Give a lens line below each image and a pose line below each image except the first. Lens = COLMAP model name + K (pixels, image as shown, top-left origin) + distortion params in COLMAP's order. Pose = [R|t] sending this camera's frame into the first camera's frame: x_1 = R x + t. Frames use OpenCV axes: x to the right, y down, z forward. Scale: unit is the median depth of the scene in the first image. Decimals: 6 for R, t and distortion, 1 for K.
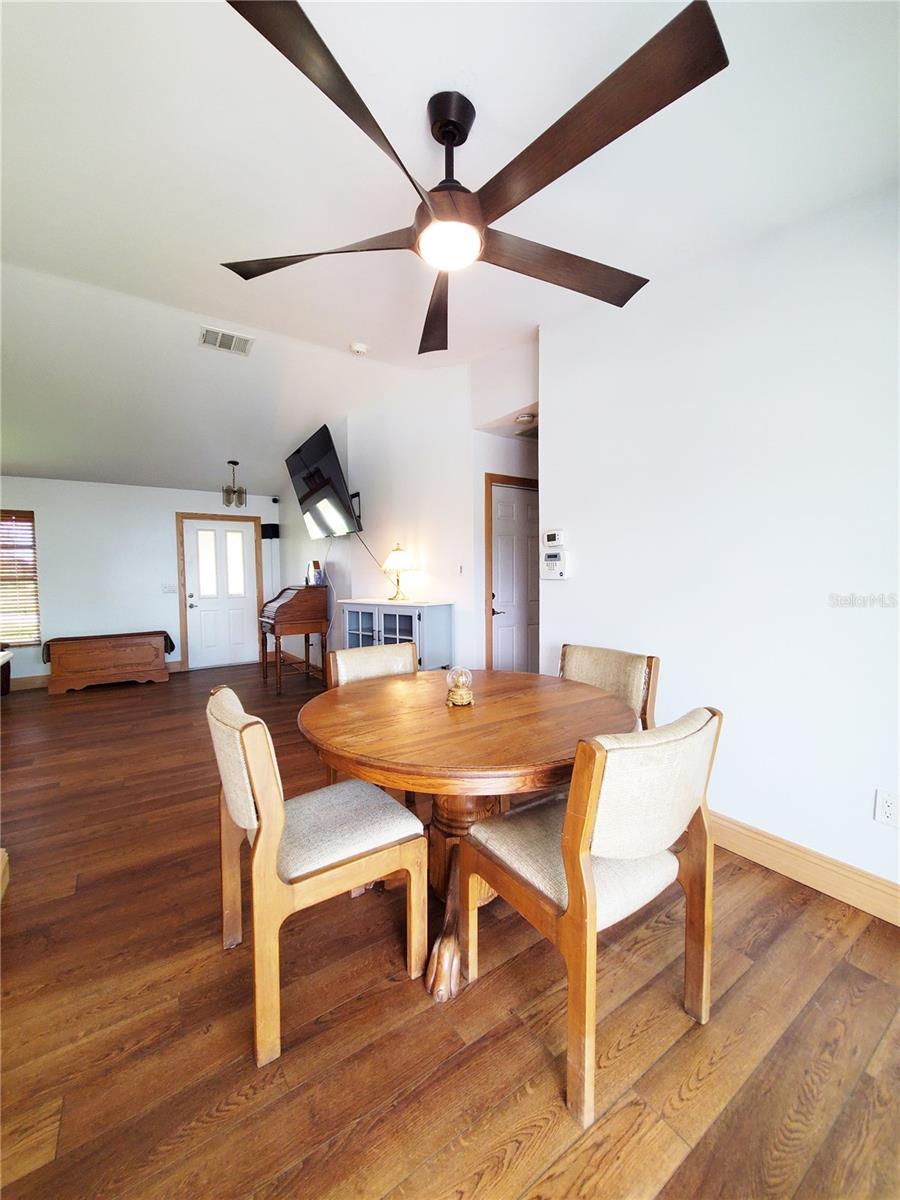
lens RADIAL K [[483.3, 0, 451.3], [0, 483.3, 595.3], [0, 0, 1]] dist [0.002954, 0.000956]
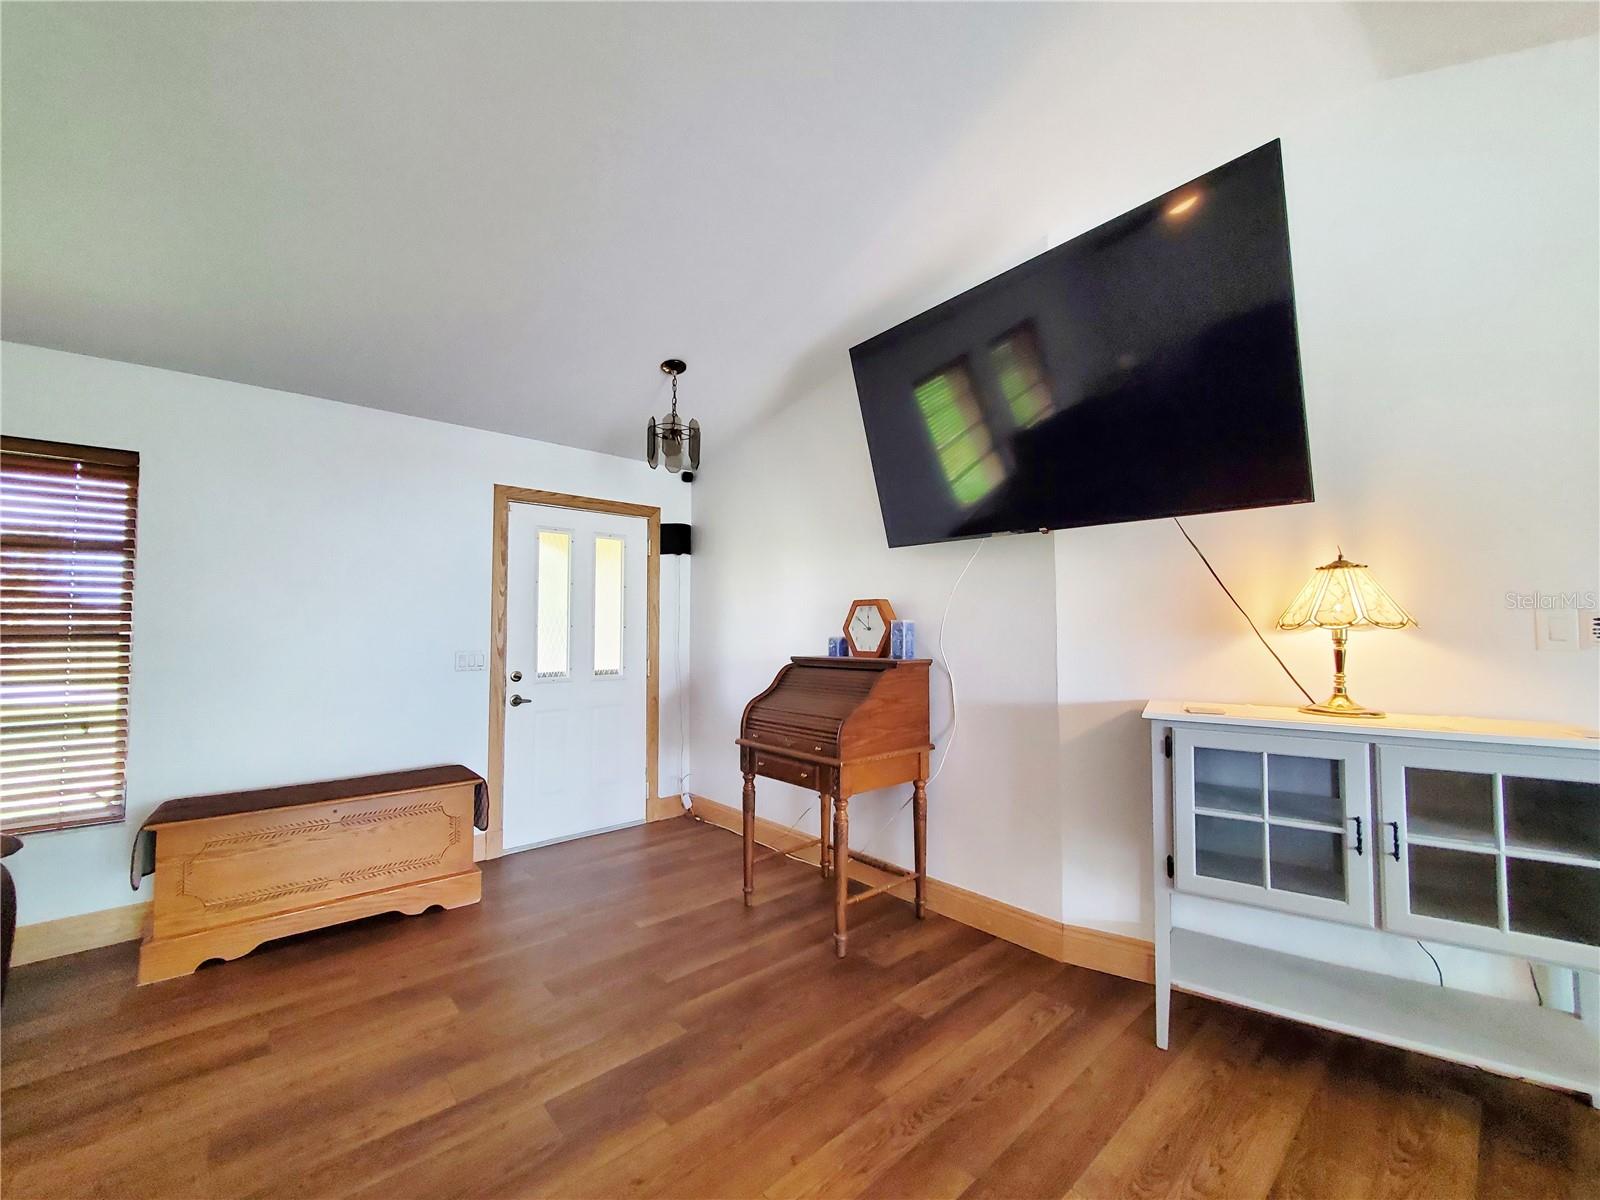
lens RADIAL K [[644.4, 0, 797.6], [0, 644.4, 602.0], [0, 0, 1]] dist [0.002954, 0.000956]
pose [[0.993368, 0.017751, 0.113599, -0.359442], [-0.007566, 0.995961, -0.089472, -0.016222], [-0.114728, 0.088019, 0.989490, 0.399627]]
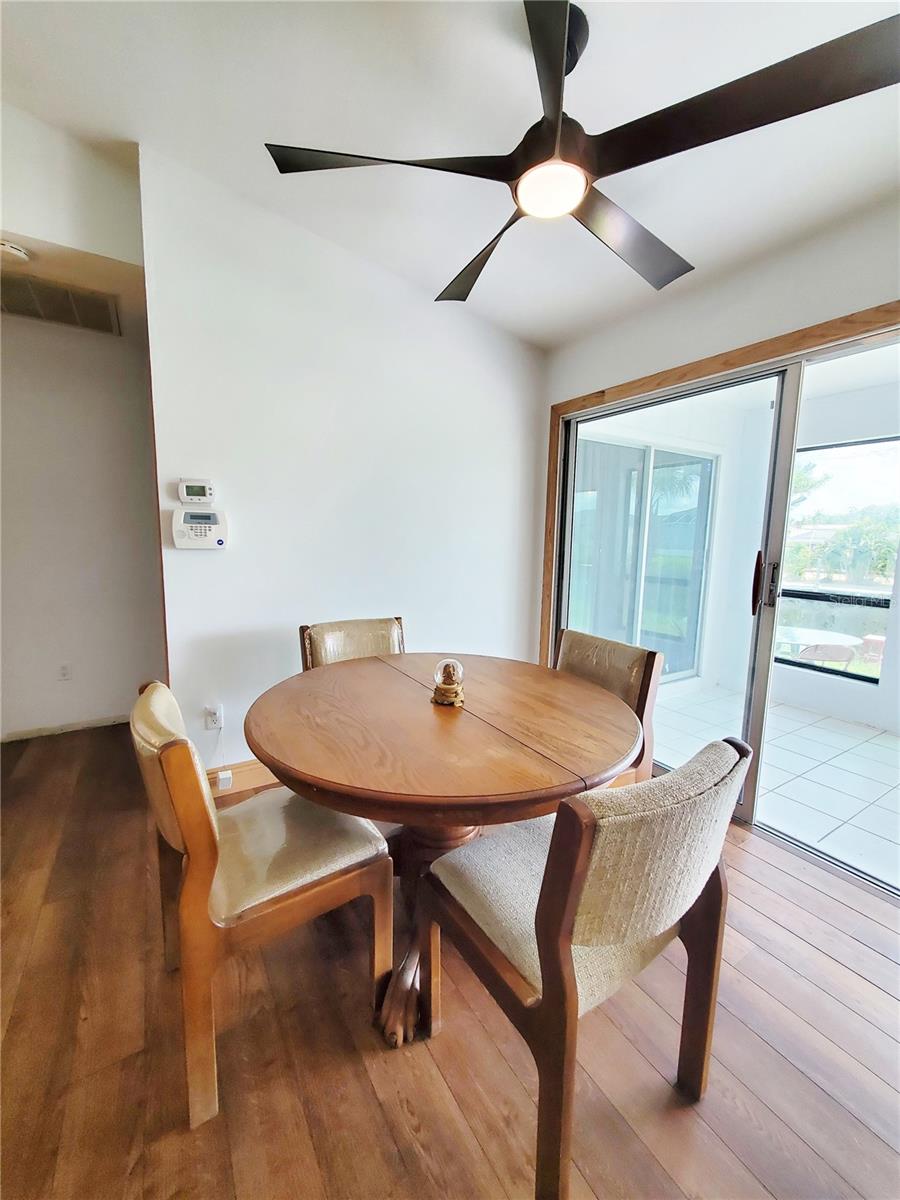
lens RADIAL K [[483.3, 0, 453.5], [0, 483.3, 593.8], [0, 0, 1]] dist [0.002954, 0.000956]
pose [[0.039903, -0.118484, 0.992154, -0.619816], [0.021121, 0.992823, 0.117715, -0.053709], [-0.998980, 0.016258, 0.042119, 0.718416]]
